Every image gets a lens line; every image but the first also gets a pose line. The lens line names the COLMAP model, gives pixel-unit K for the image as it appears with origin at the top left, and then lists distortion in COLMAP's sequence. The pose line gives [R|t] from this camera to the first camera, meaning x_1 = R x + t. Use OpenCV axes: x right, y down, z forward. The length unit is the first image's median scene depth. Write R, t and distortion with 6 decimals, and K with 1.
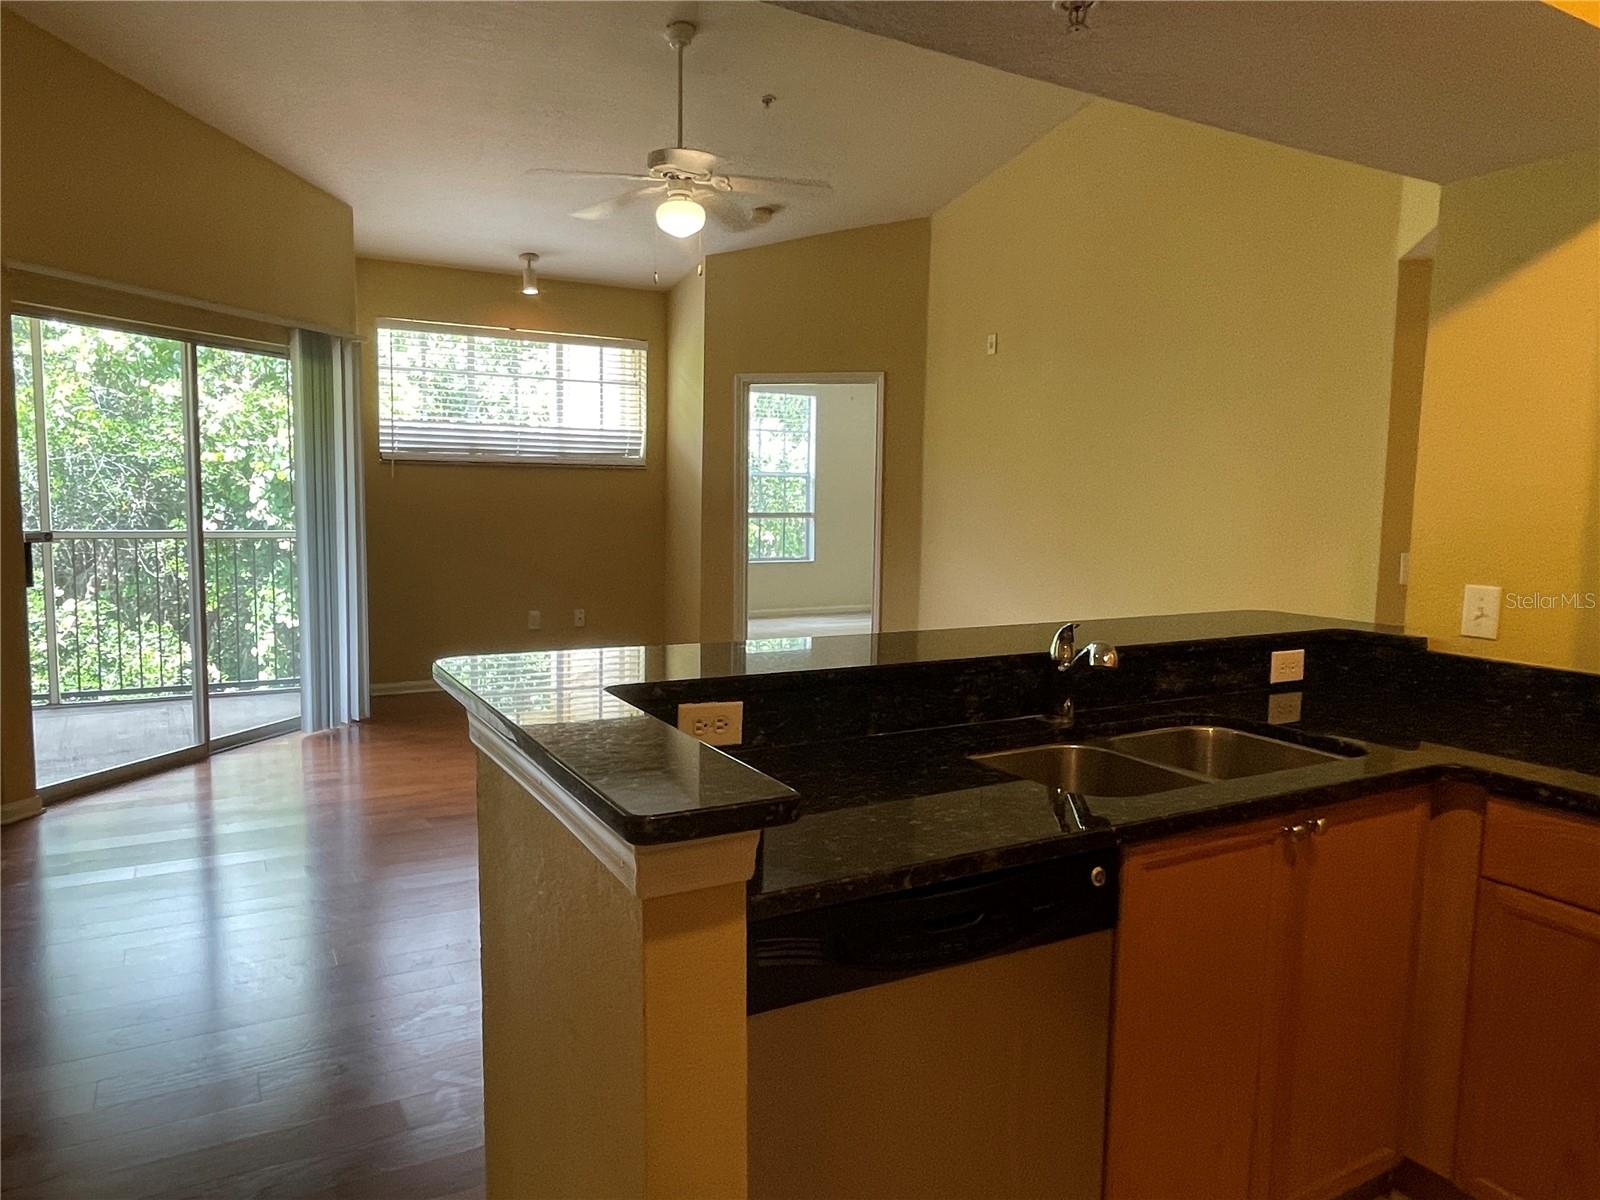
lens RADIAL K [[1061.7, 0, 799.0], [0, 1061.7, 599.0], [0, 0, 1]] dist [-0.000355, -0.000380]
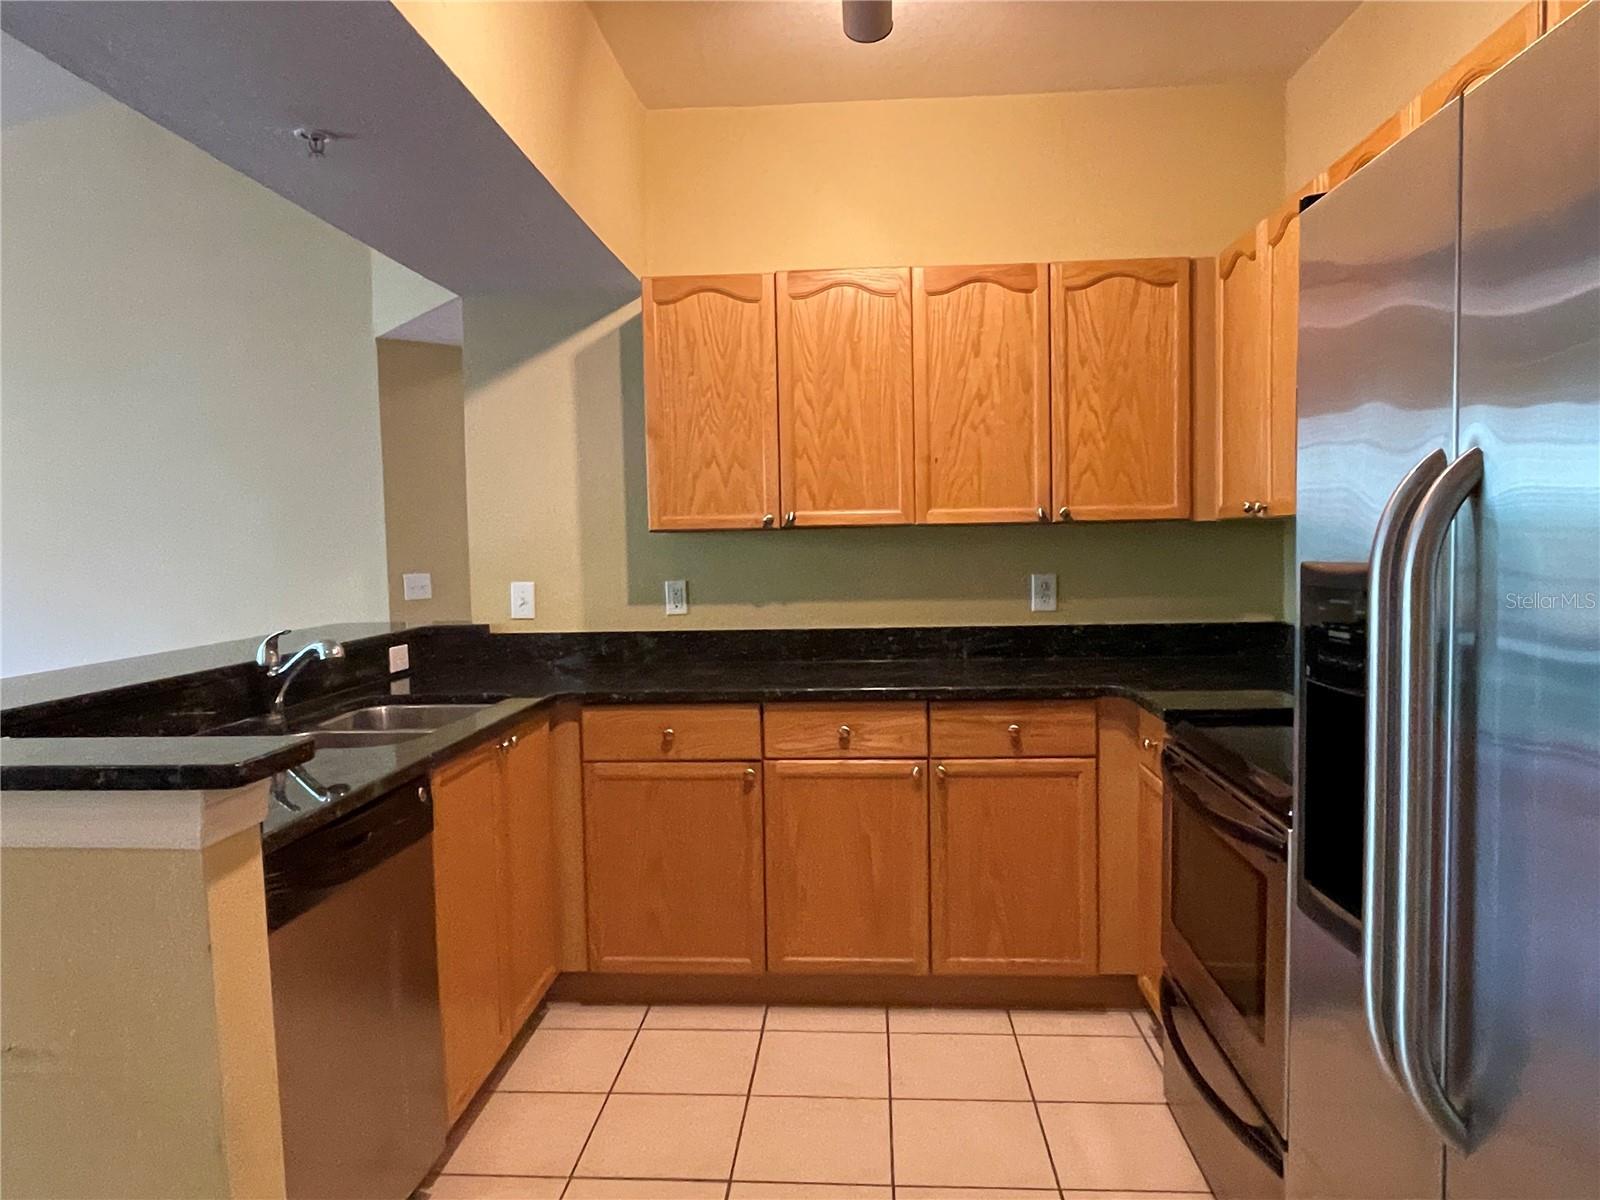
lens RADIAL K [[1061.7, 0, 803.2], [0, 1061.7, 596.6], [0, 0, 1]] dist [-0.000355, -0.000380]
pose [[0.548019, -0.075199, 0.833079, -0.442577], [0.115639, 0.993198, 0.013582, 0.040038], [-0.828434, 0.088894, 0.552987, -0.131747]]
